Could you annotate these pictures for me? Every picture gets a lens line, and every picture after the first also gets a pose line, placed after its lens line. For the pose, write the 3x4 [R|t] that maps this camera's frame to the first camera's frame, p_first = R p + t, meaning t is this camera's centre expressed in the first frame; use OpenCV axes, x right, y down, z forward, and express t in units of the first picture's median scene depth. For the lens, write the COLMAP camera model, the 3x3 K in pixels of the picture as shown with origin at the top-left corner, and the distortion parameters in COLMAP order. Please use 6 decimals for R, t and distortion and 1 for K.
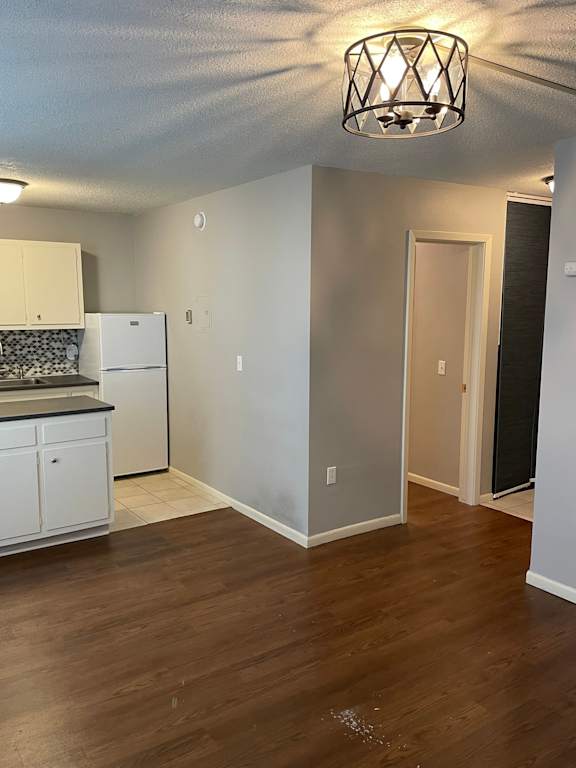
lens RADIAL K [[611.8, 0, 291.7], [0, 611.8, 388.8], [0, 0, 1]] dist [0.050687, -0.001392]
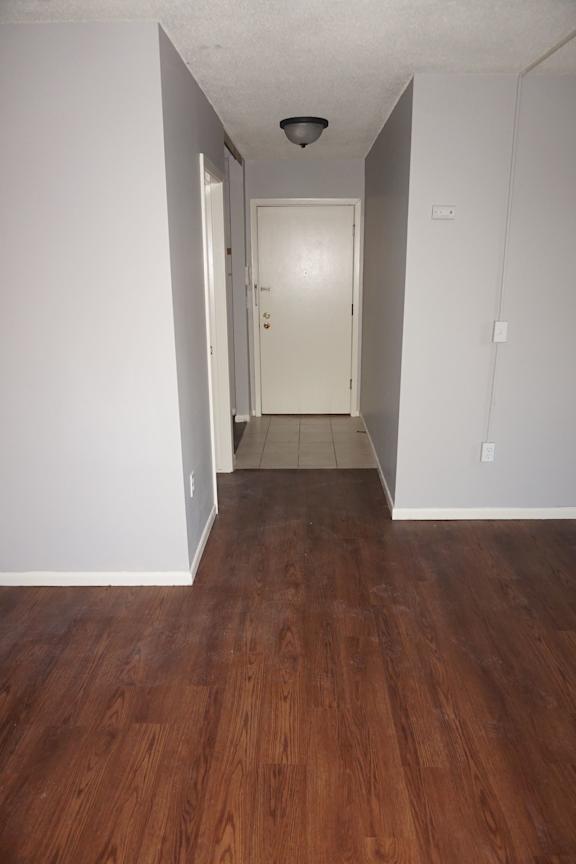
lens RADIAL K [[592.0, 0, 285.3], [0, 592.0, 434.2], [0, 0, 1]] dist [-0.018586, 0.030568]
pose [[0.580398, -0.227559, 0.781892, -0.565493], [0.117589, 0.973519, 0.196044, -0.051740], [-0.805798, -0.021842, 0.591787, 0.679106]]
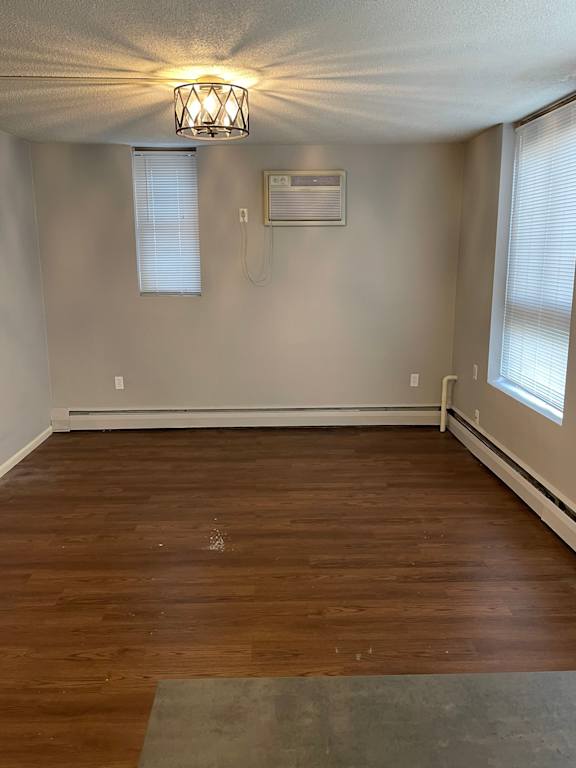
lens RADIAL K [[611.8, 0, 287.5], [0, 611.8, 382.1], [0, 0, 1]] dist [0.050687, -0.001392]
pose [[-0.840570, -0.101220, 0.532162, -0.605905], [0.083617, 0.946369, 0.312081, -0.190970], [-0.535211, 0.306824, -0.787025, 1.549407]]
